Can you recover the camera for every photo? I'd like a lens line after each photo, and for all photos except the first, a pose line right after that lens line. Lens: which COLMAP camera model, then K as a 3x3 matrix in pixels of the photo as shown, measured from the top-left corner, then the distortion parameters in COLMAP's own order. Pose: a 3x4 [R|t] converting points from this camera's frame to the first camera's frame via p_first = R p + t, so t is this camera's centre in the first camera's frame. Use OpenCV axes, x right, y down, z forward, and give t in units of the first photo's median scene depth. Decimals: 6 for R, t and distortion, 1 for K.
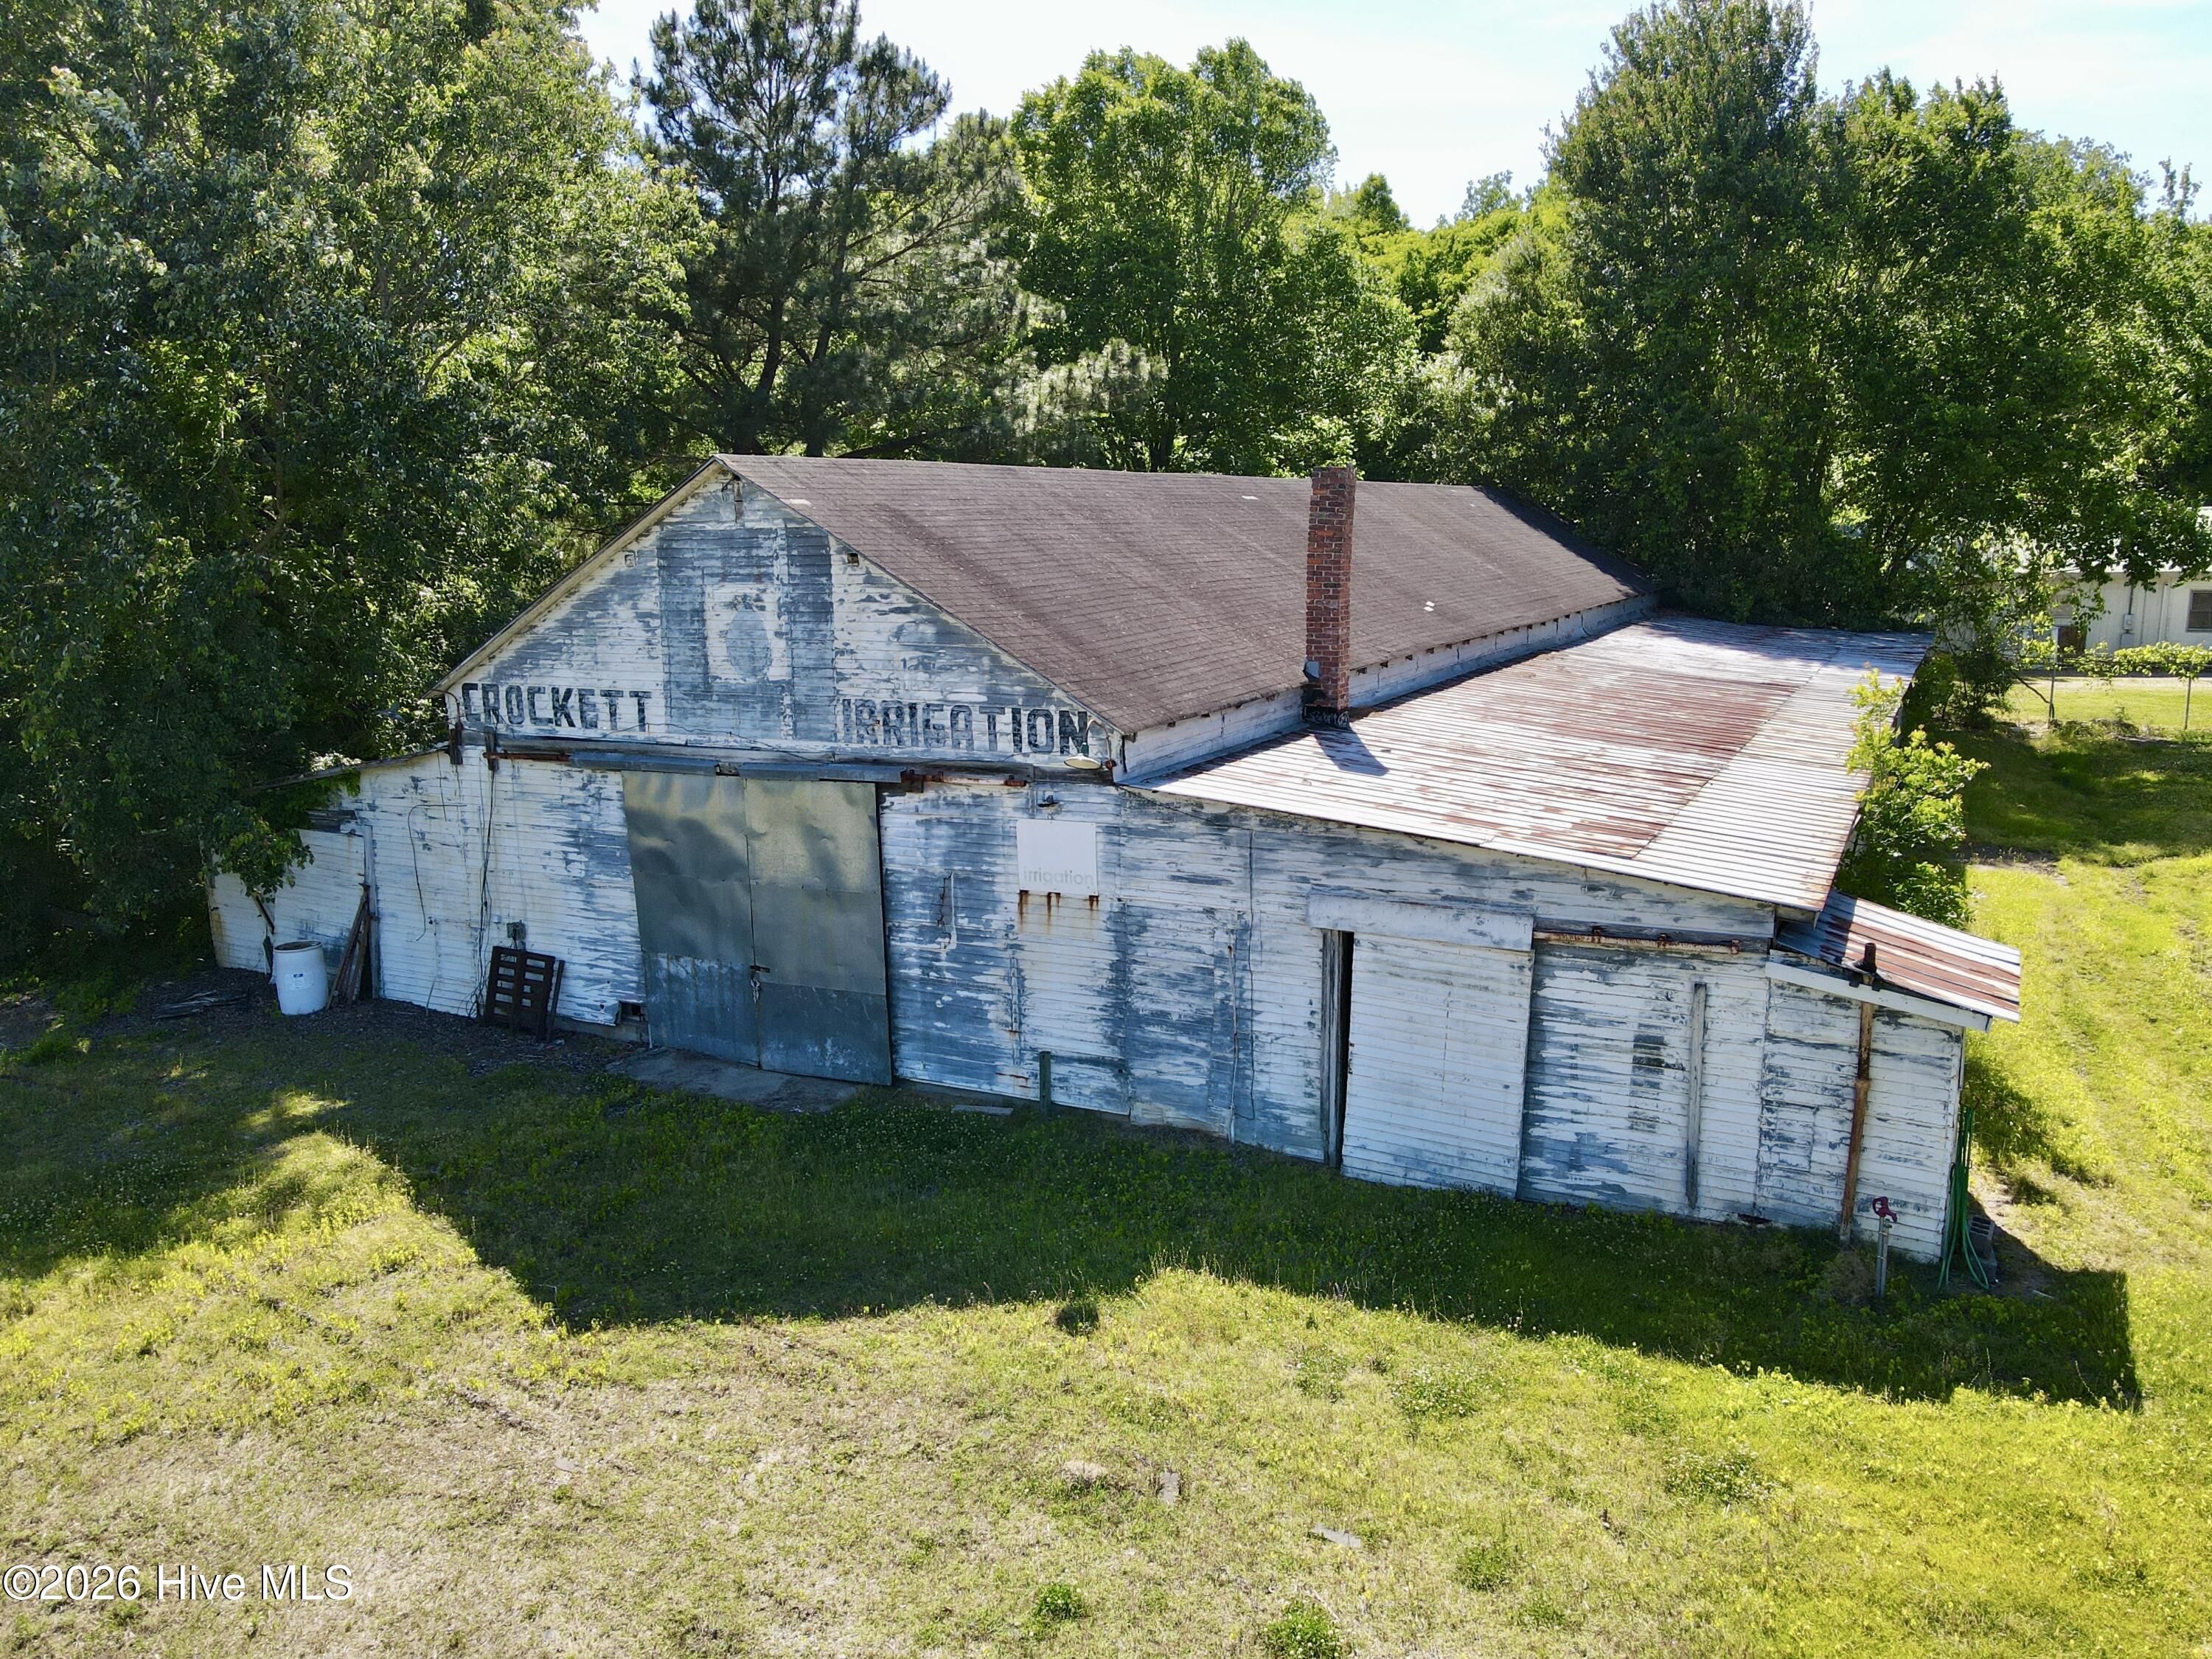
lens RADIAL K [[1616.5, 0, 1117.7], [0, 1616.5, 803.2], [0, 0, 1]] dist [-0.004253, 0.038318]
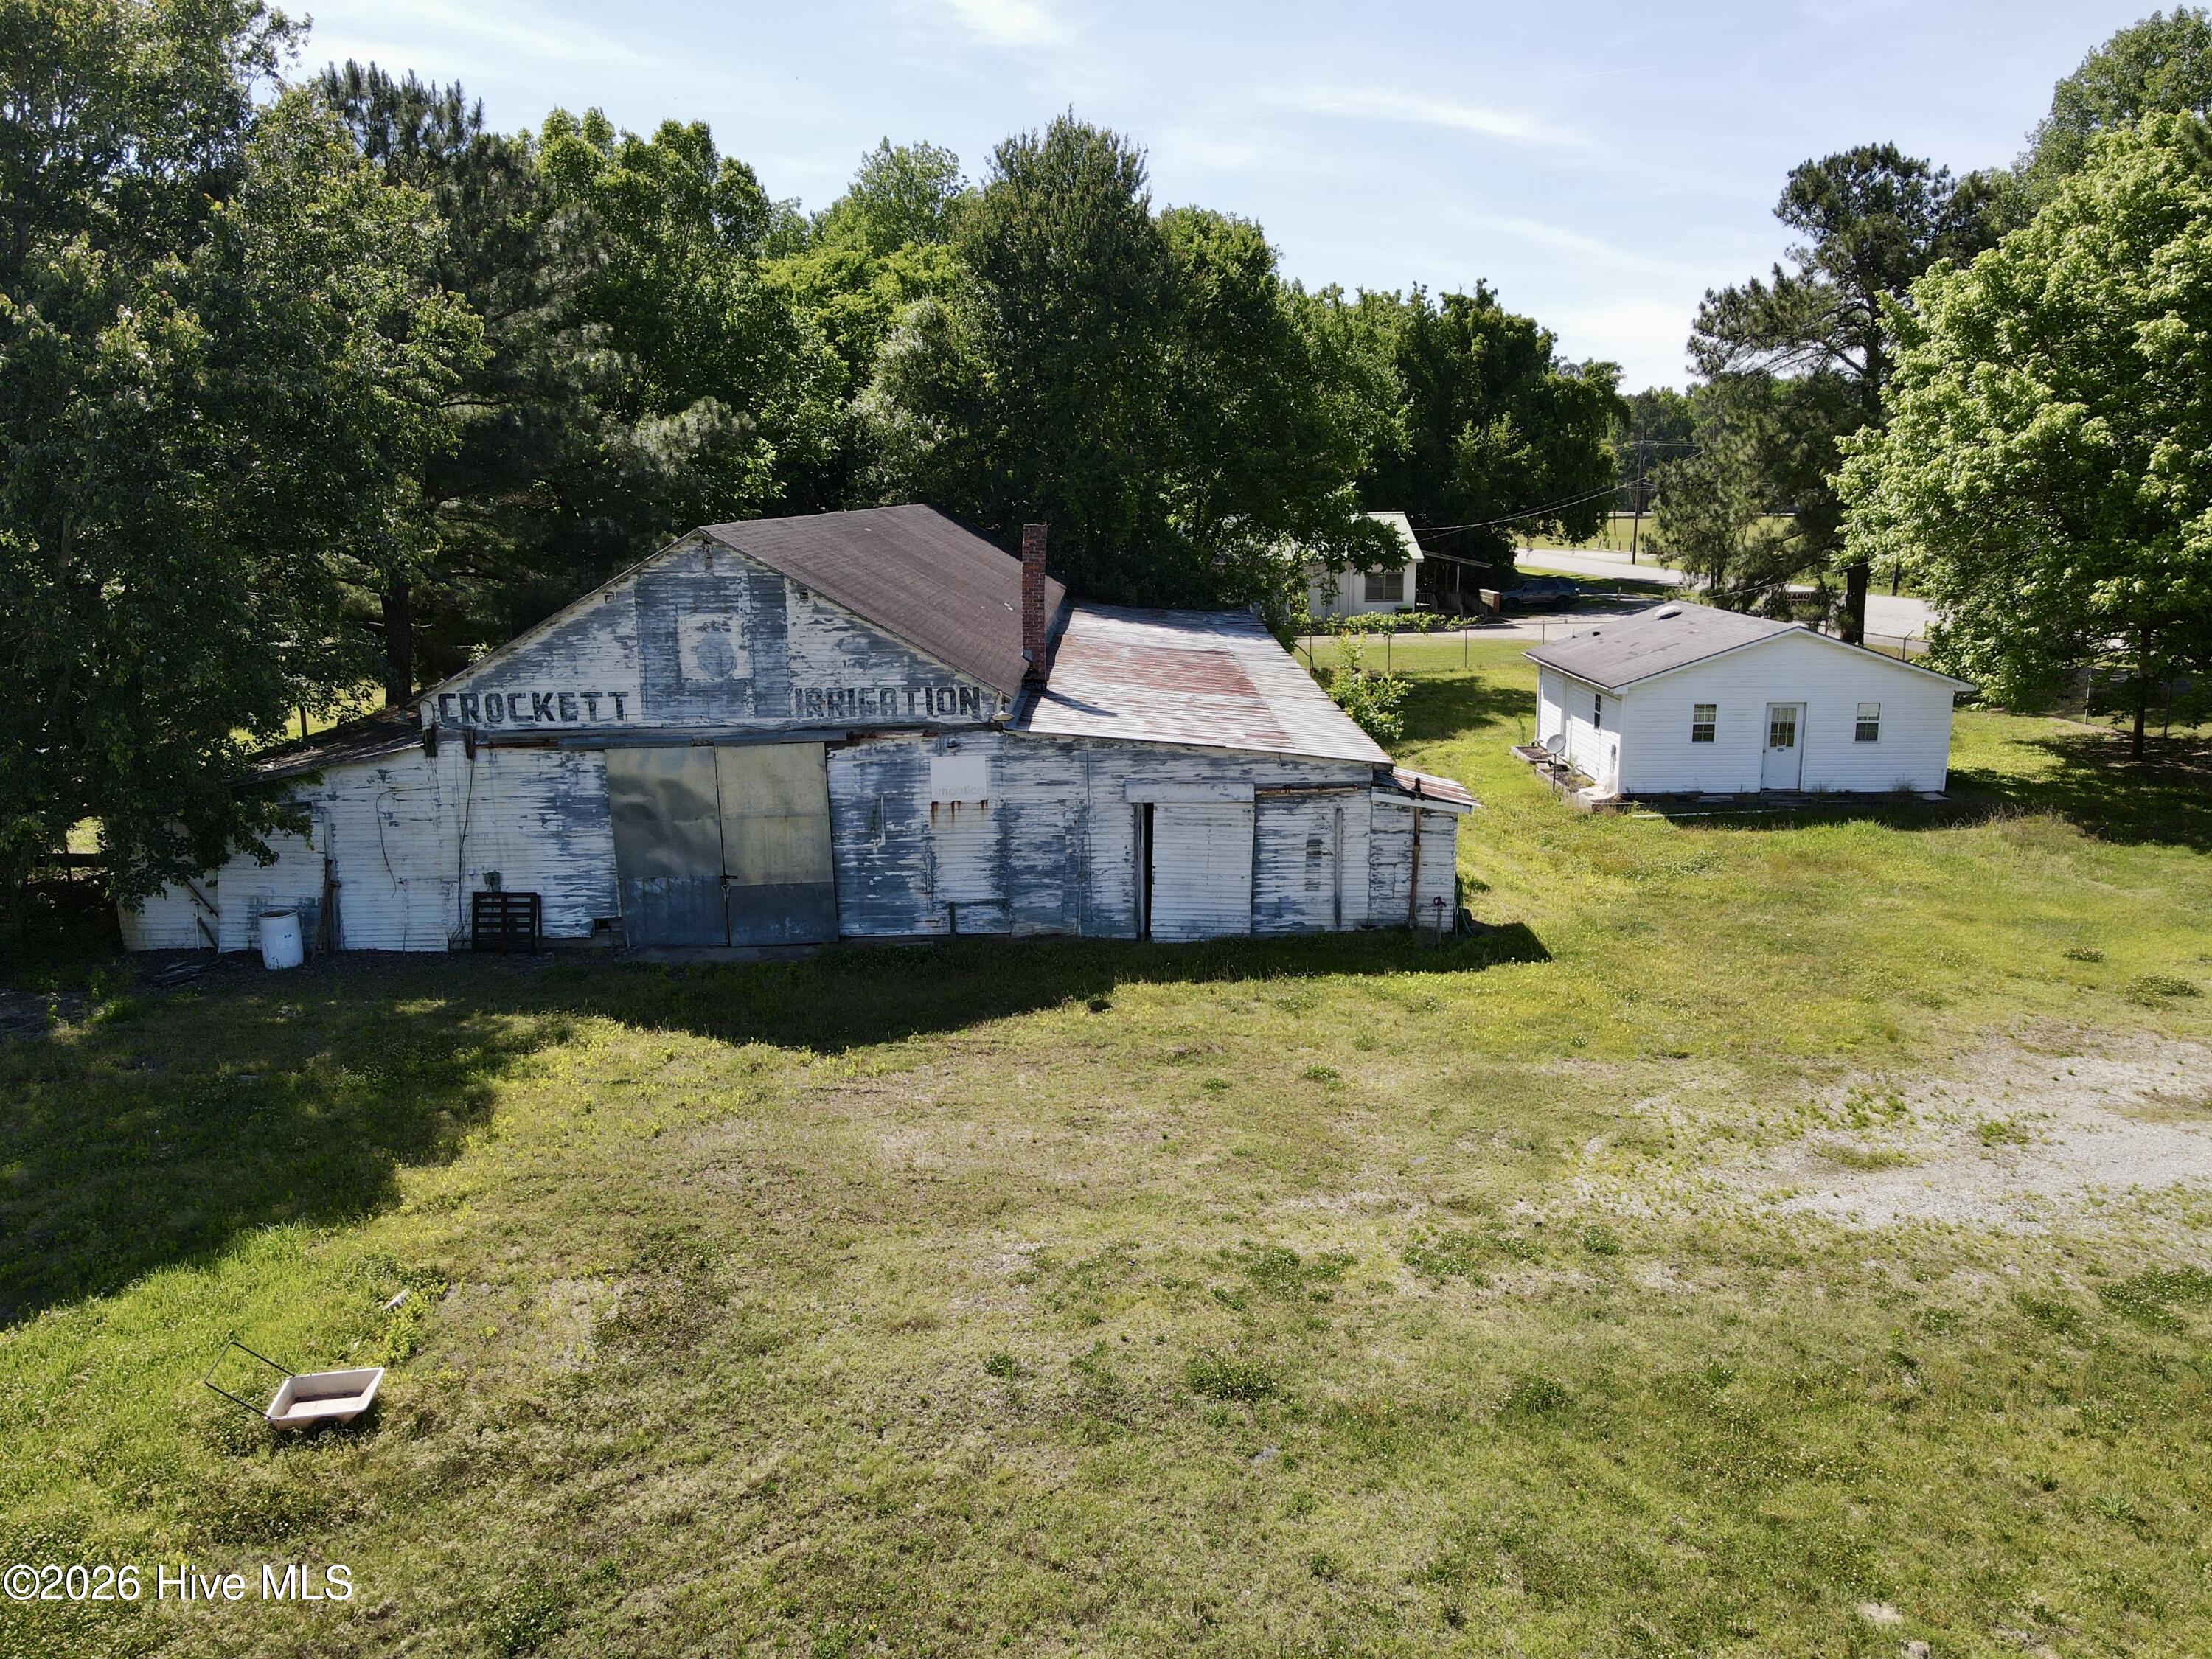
lens RADIAL K [[1616.5, 0, 1112.4], [0, 1616.5, 806.6], [0, 0, 1]] dist [-0.004253, 0.038318]
pose [[0.888250, -0.085992, 0.451240, -0.601102], [0.078390, 0.996289, 0.035551, 0.015114], [-0.452623, 0.003794, 0.891694, -0.482643]]
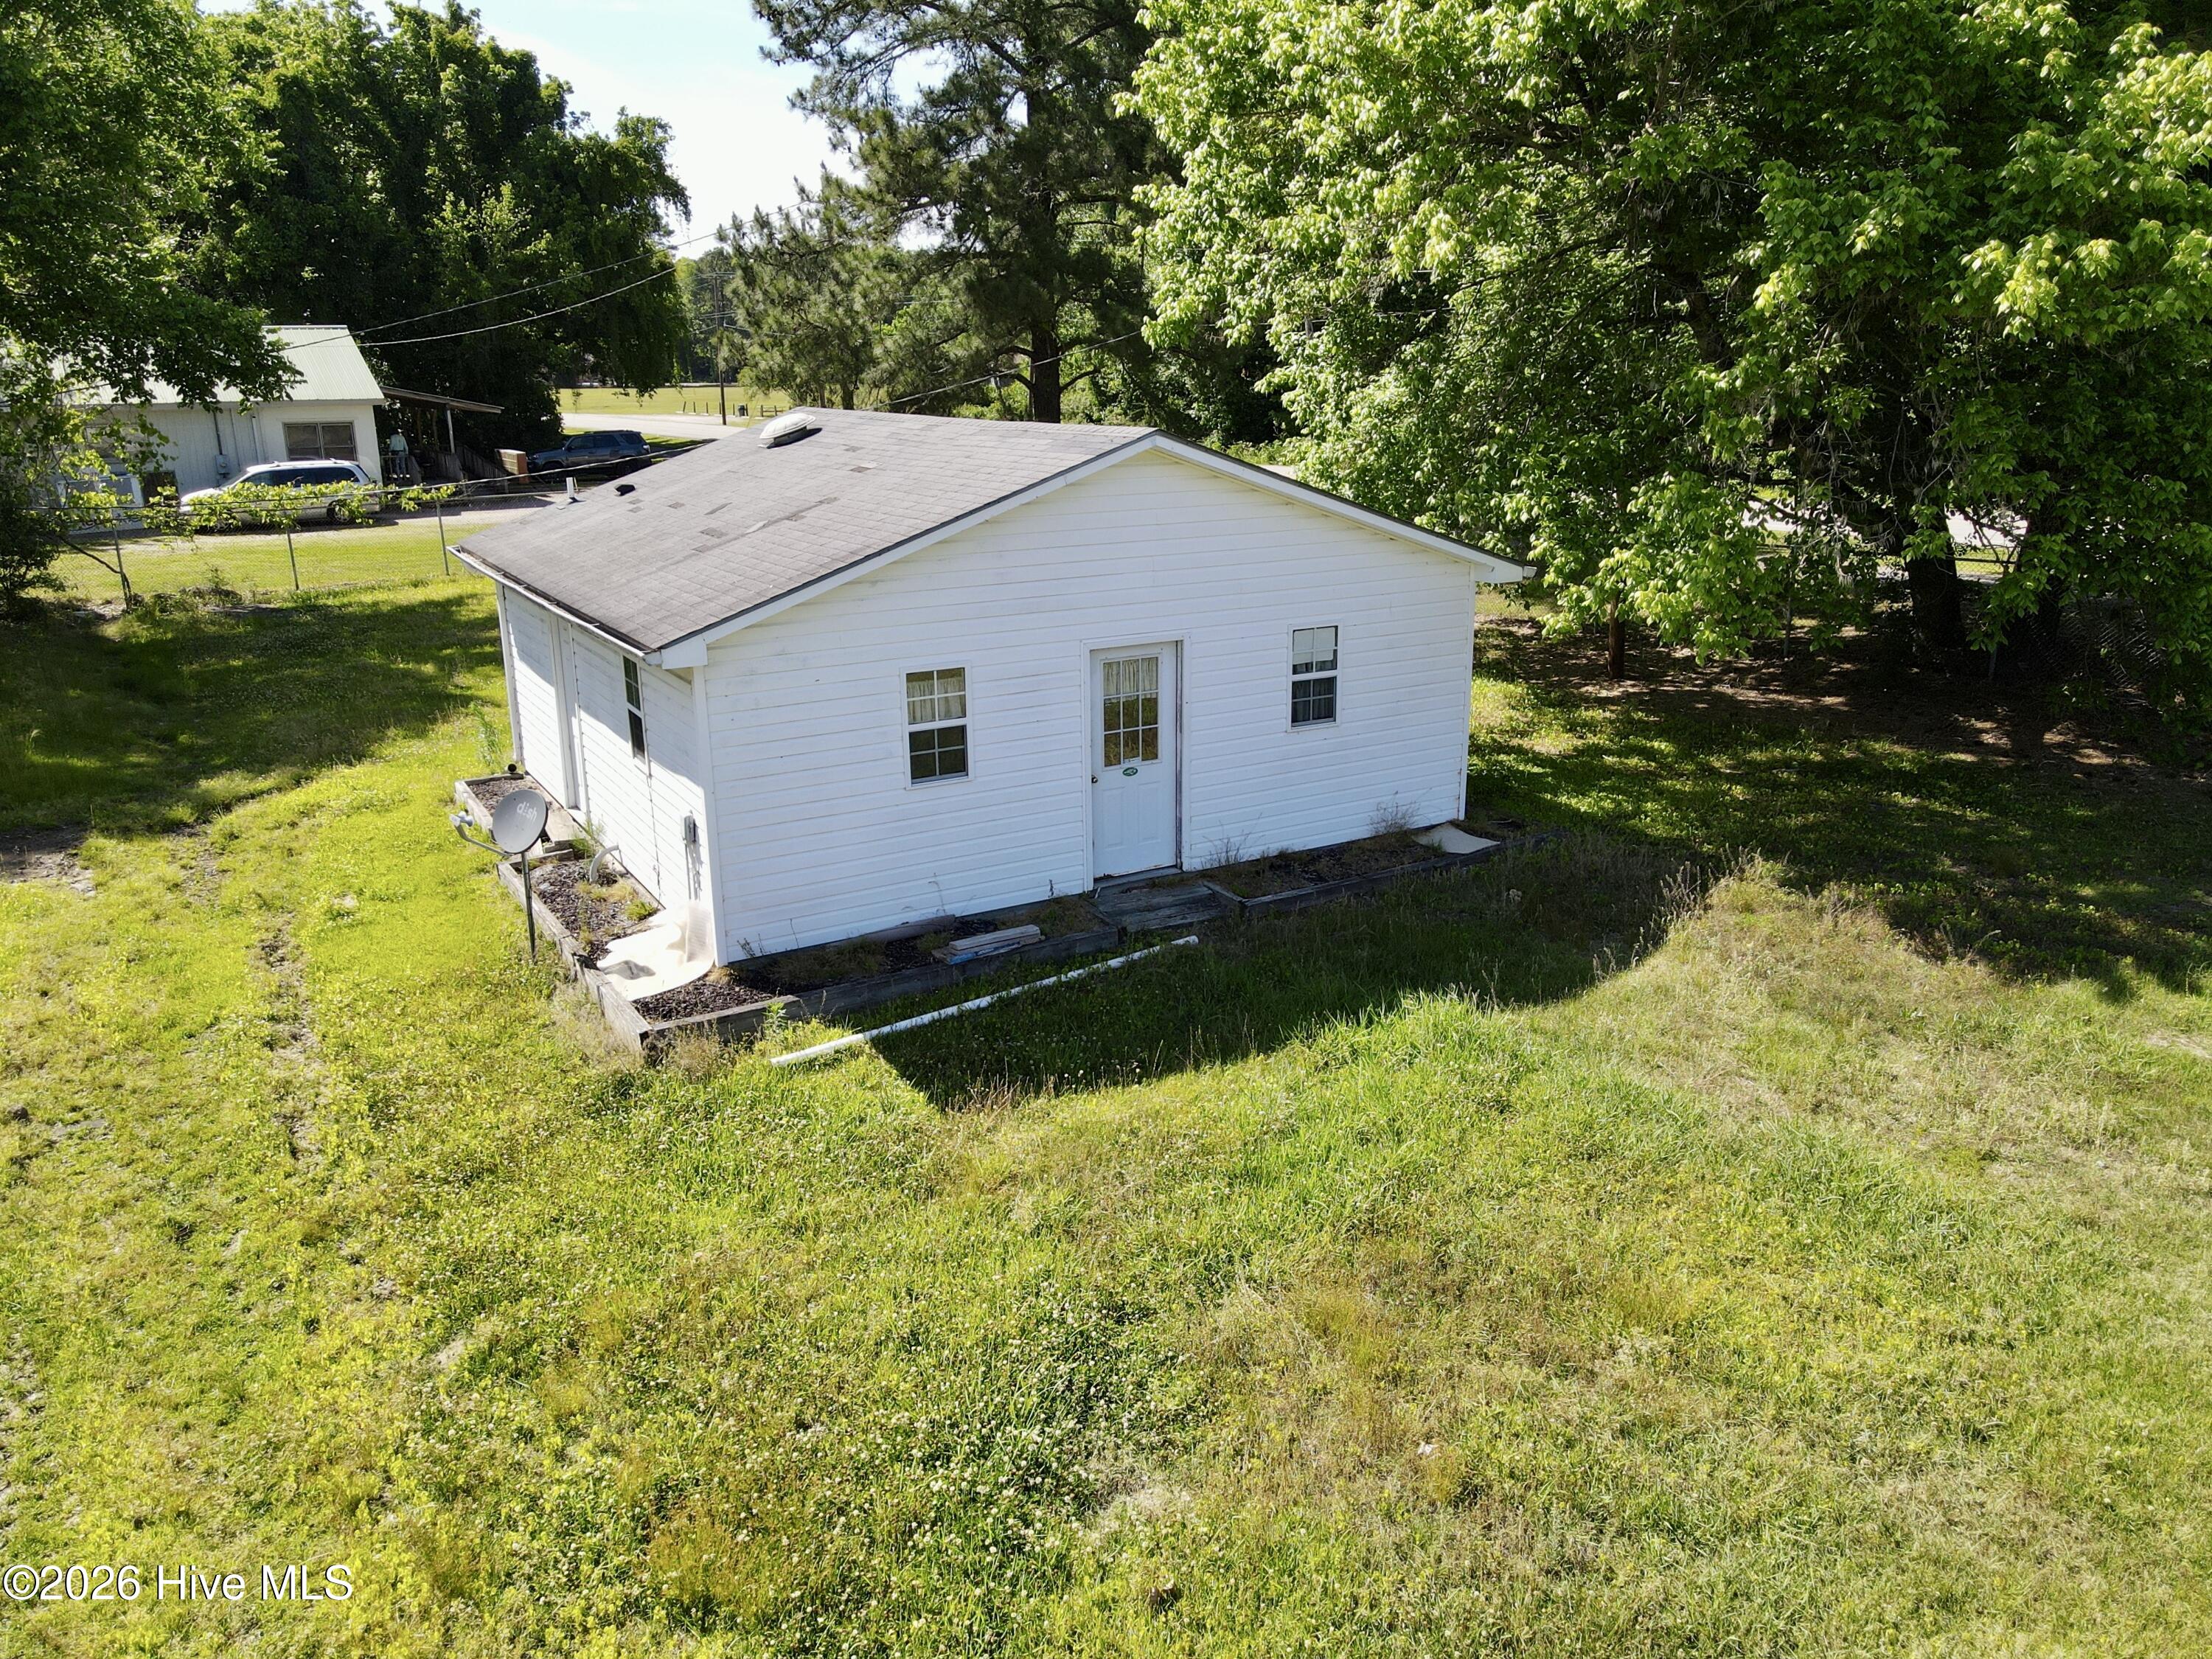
lens RADIAL K [[1616.5, 0, 1115.5], [0, 1616.5, 811.3], [0, 0, 1]] dist [-0.004253, 0.038318]
pose [[0.527583, -0.223602, 0.819548, 0.478666], [0.151416, 0.974041, 0.168280, -0.030048], [-0.835900, 0.035311, 0.547744, 0.579763]]
